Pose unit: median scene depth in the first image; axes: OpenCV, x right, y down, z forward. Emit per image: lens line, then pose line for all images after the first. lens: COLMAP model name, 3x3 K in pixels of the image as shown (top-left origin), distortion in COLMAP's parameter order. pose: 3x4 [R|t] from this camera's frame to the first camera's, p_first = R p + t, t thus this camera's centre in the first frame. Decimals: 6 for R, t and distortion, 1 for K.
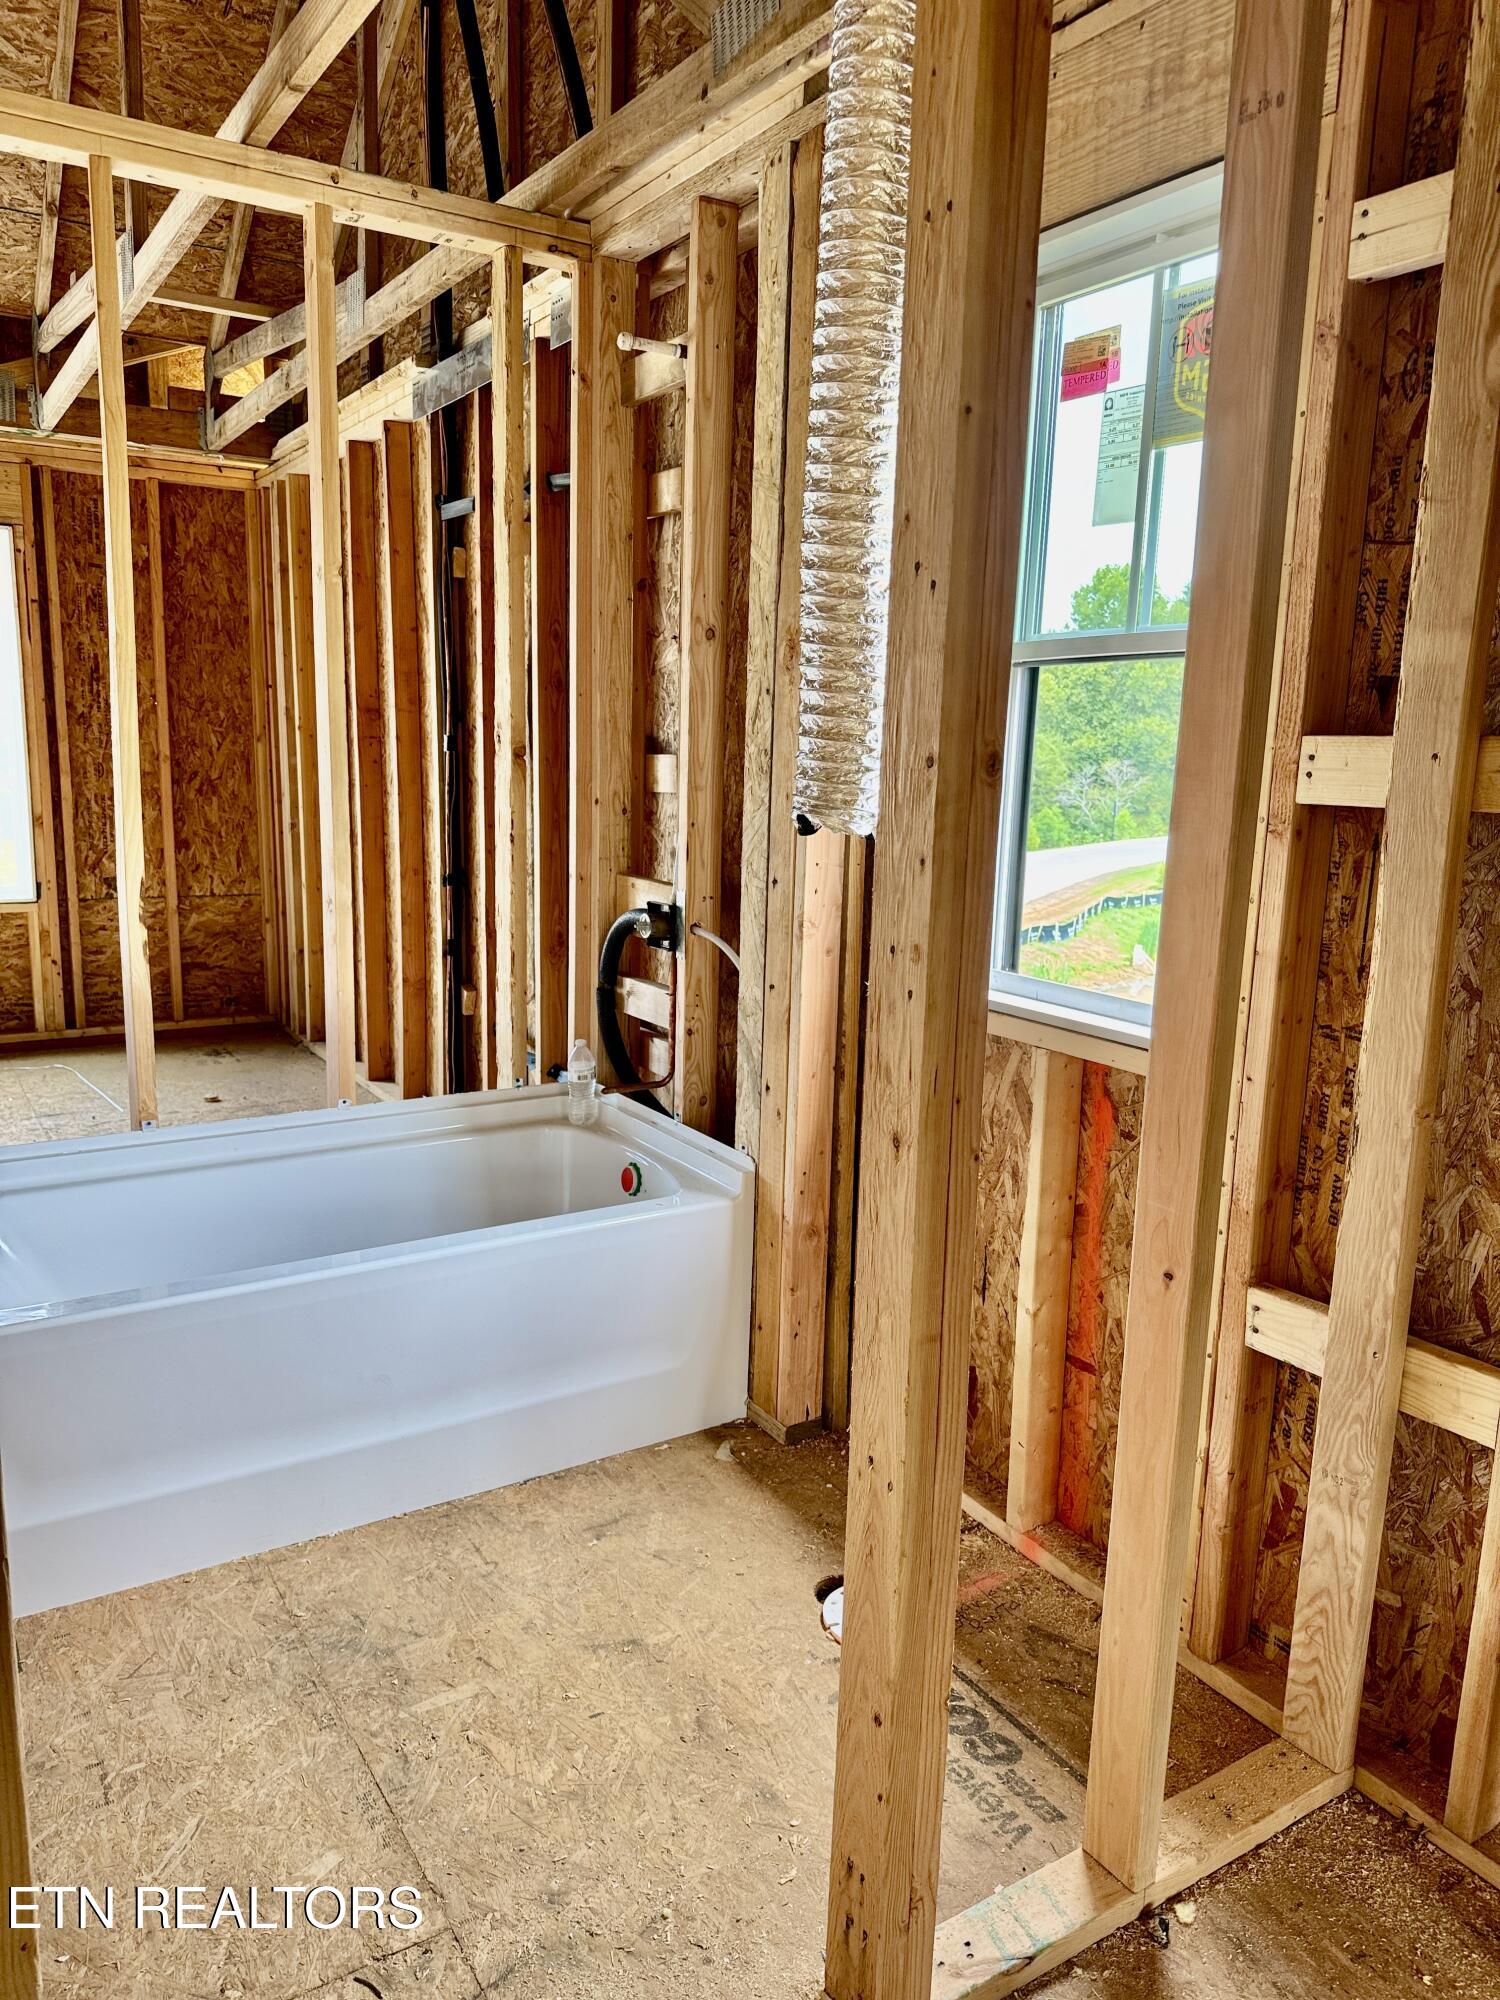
lens RADIAL K [[1425.3, 0, 750.0], [0, 1425.3, 1000.0], [0, 0, 1]] dist [0.001316, 0.002178]
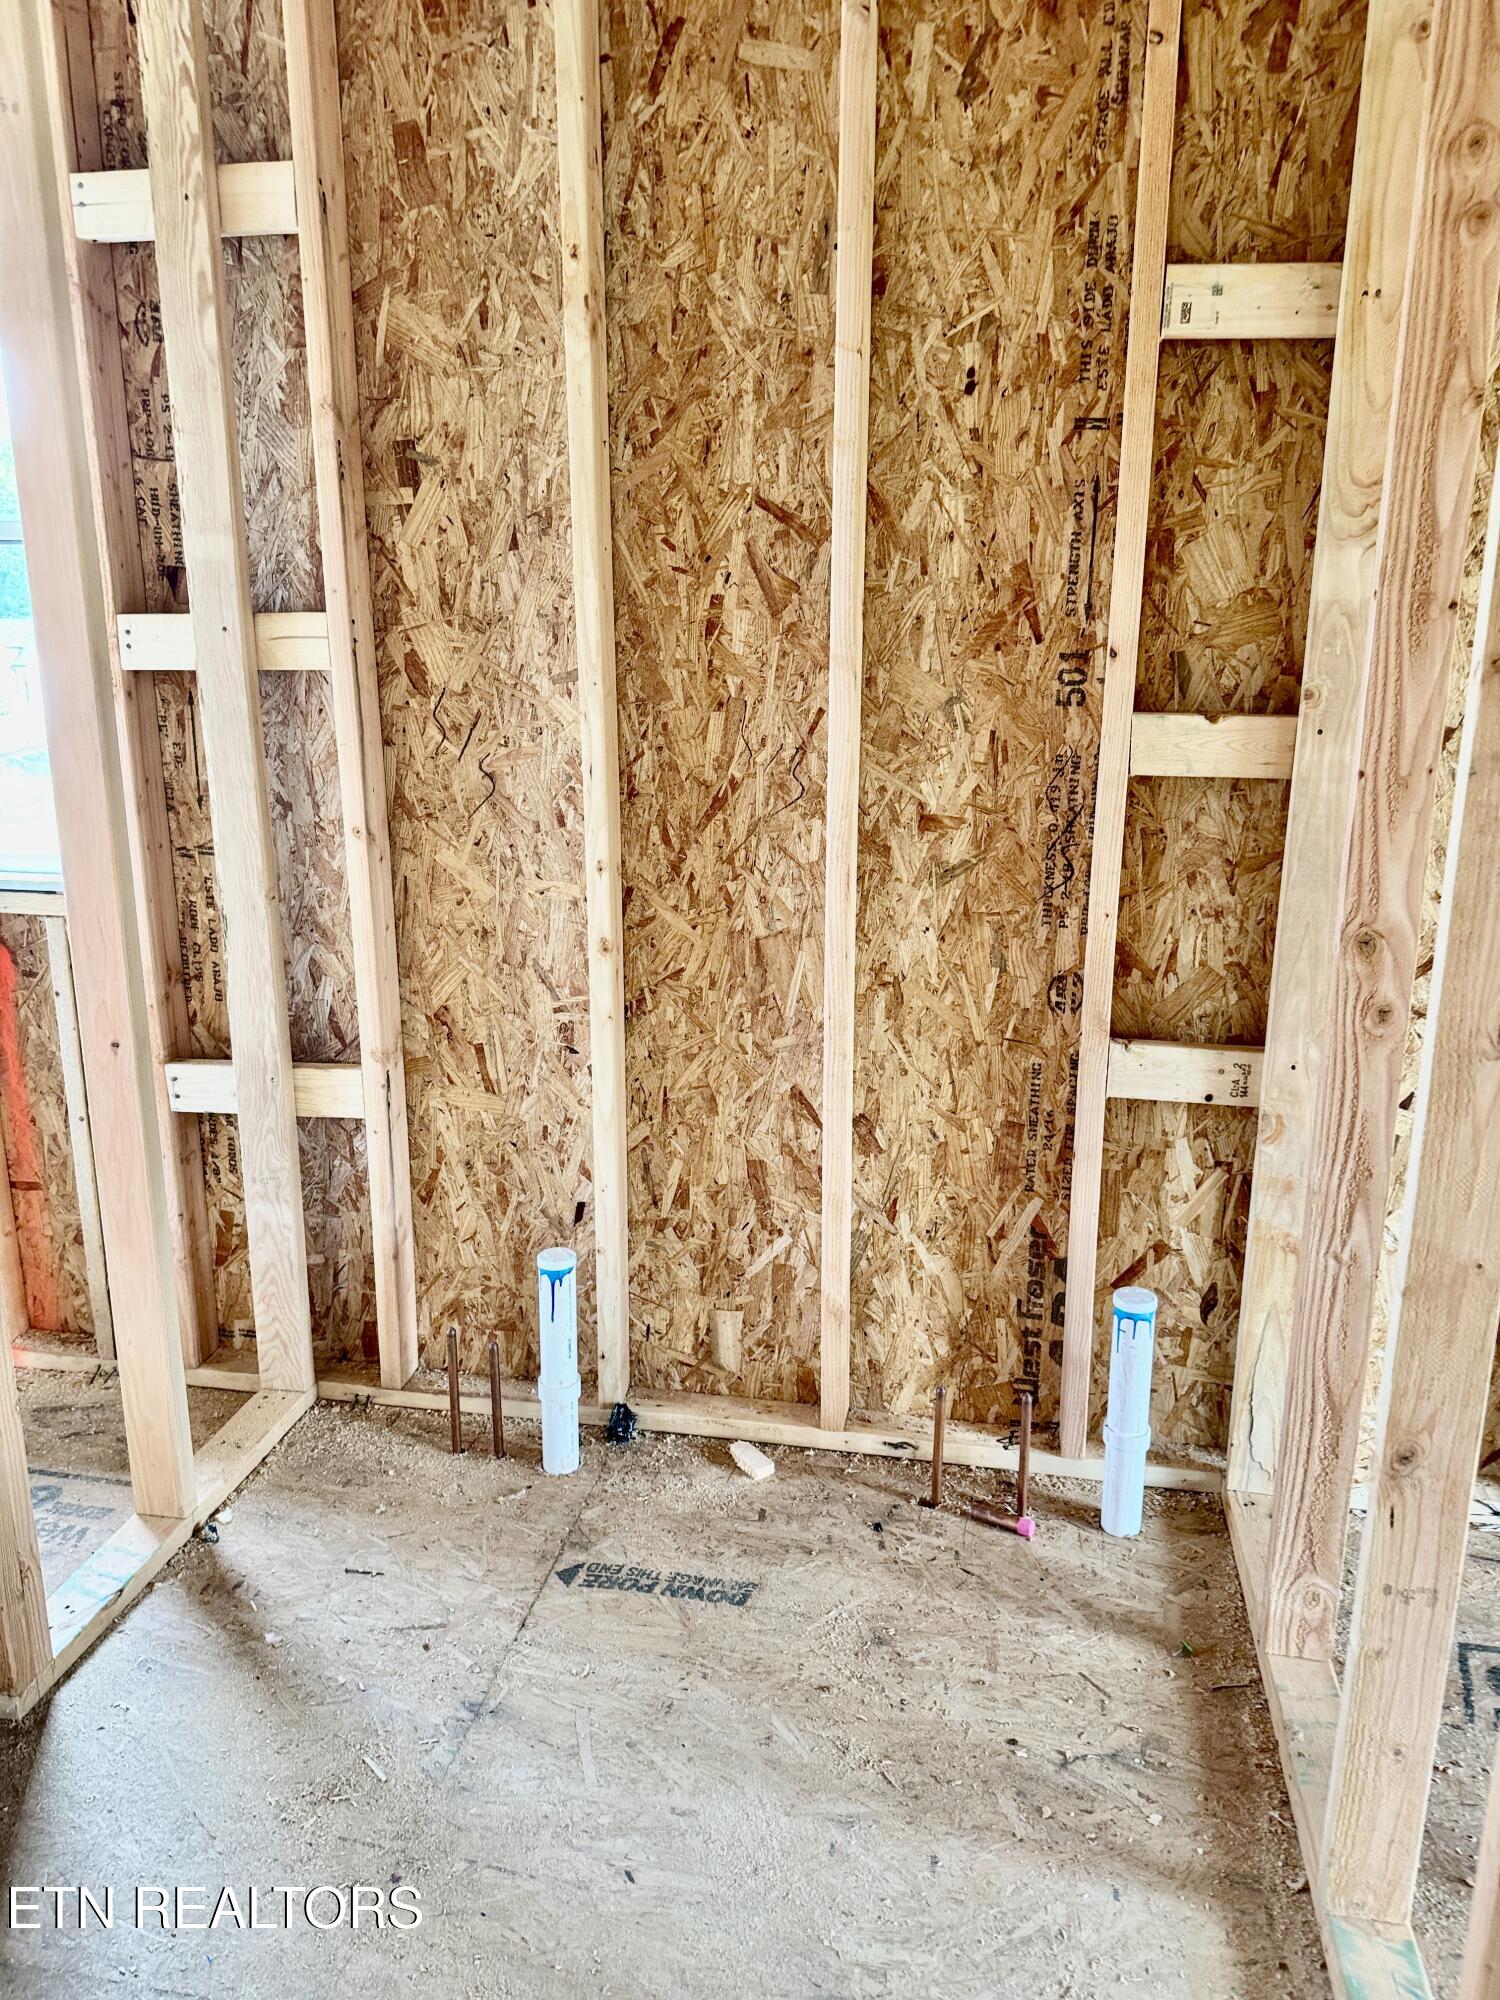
lens RADIAL K [[1403.1, 0, 761.8], [0, 1403.1, 984.1], [0, 0, 1]] dist [0.086663, -0.136370]
pose [[0.677019, -0.204620, 0.706948, -0.168246], [0.152382, 0.978731, 0.137355, 0.043873], [-0.720017, 0.014734, 0.693800, -0.251421]]
